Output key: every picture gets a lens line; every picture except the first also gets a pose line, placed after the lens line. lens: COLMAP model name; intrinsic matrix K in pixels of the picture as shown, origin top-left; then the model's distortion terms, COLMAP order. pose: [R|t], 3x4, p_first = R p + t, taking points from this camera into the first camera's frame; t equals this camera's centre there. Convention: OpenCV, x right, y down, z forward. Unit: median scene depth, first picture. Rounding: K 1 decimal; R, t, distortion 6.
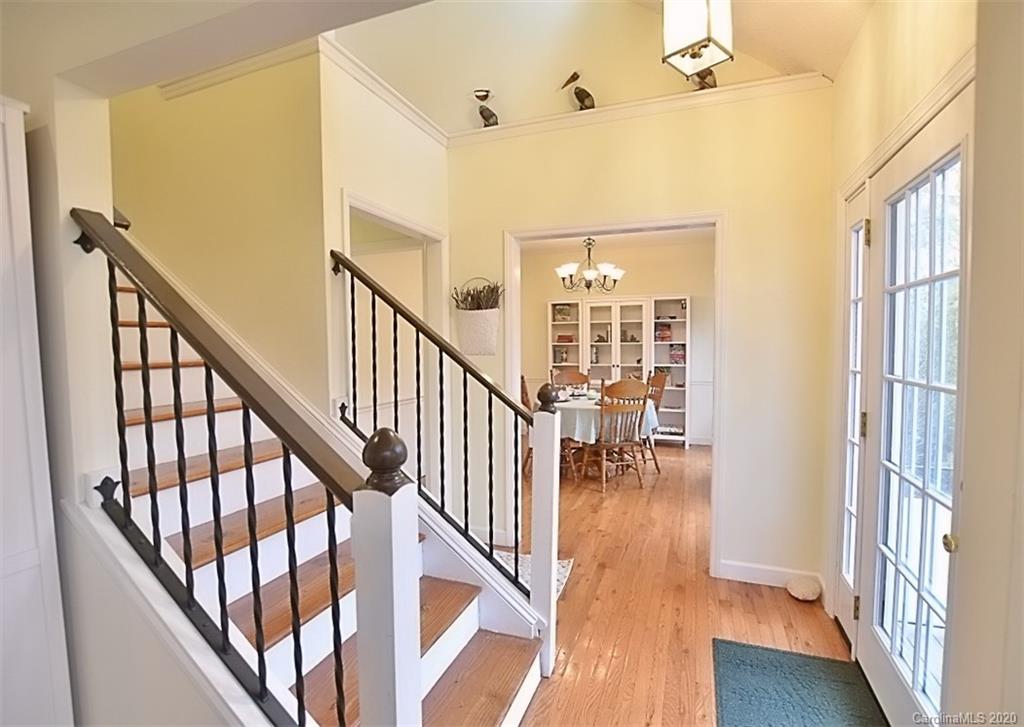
lens RADIAL K [[481.7, 0, 520.1], [0, 481.7, 367.3], [0, 0, 1]] dist [-0.031987, 0.004905]
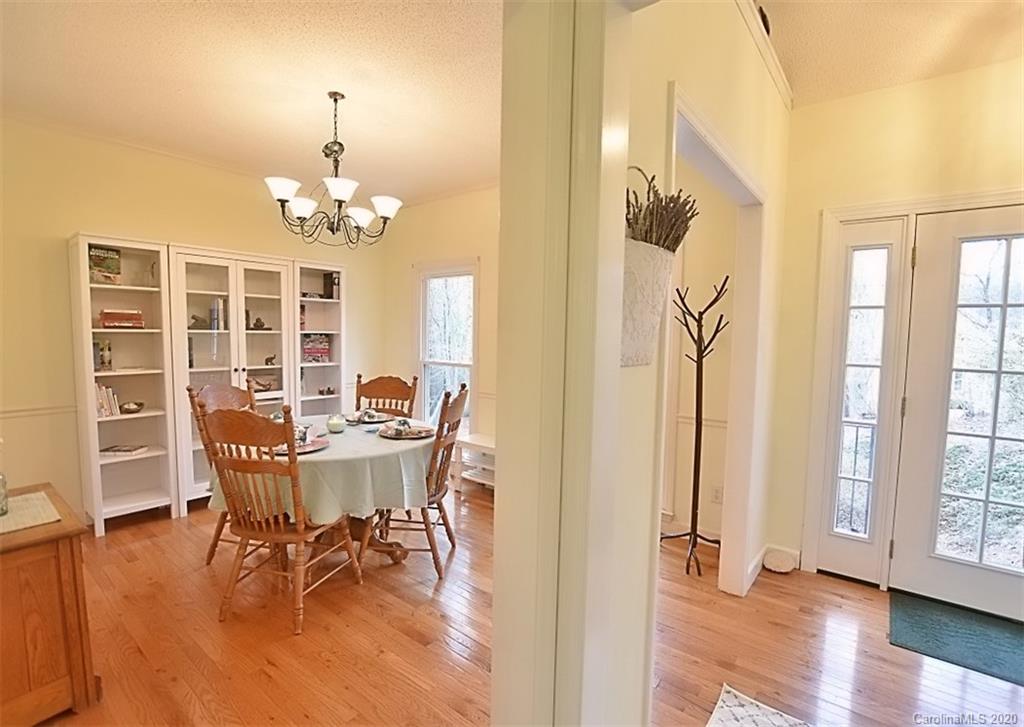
lens RADIAL K [[481.7, 0, 518.5], [0, 481.7, 364.3], [0, 0, 1]] dist [-0.031987, 0.004905]
pose [[0.312251, -0.047878, 0.948792, -0.258757], [0.030559, 0.998719, 0.040340, -0.023470], [-0.949508, 0.016398, 0.313314, 0.506320]]
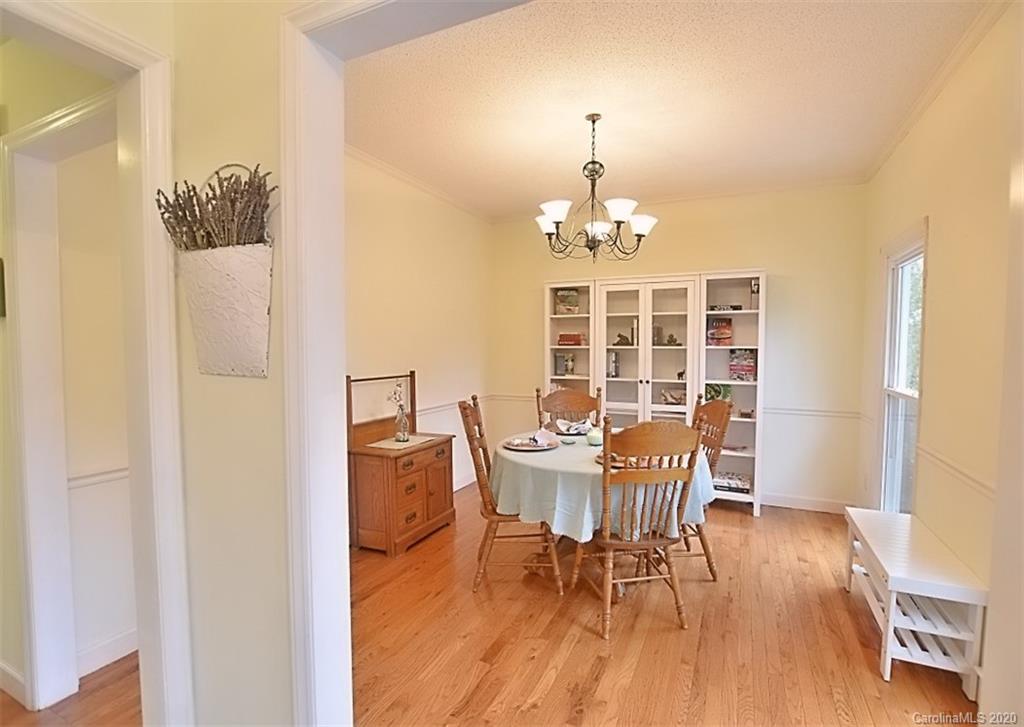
lens RADIAL K [[481.7, 0, 520.1], [0, 481.7, 368.6], [0, 0, 1]] dist [-0.031987, 0.004905]
pose [[0.996705, 0.013569, -0.079965, 0.084662], [-0.013840, 0.999900, -0.002833, -0.016956], [0.079919, 0.003930, 0.996794, 0.345065]]
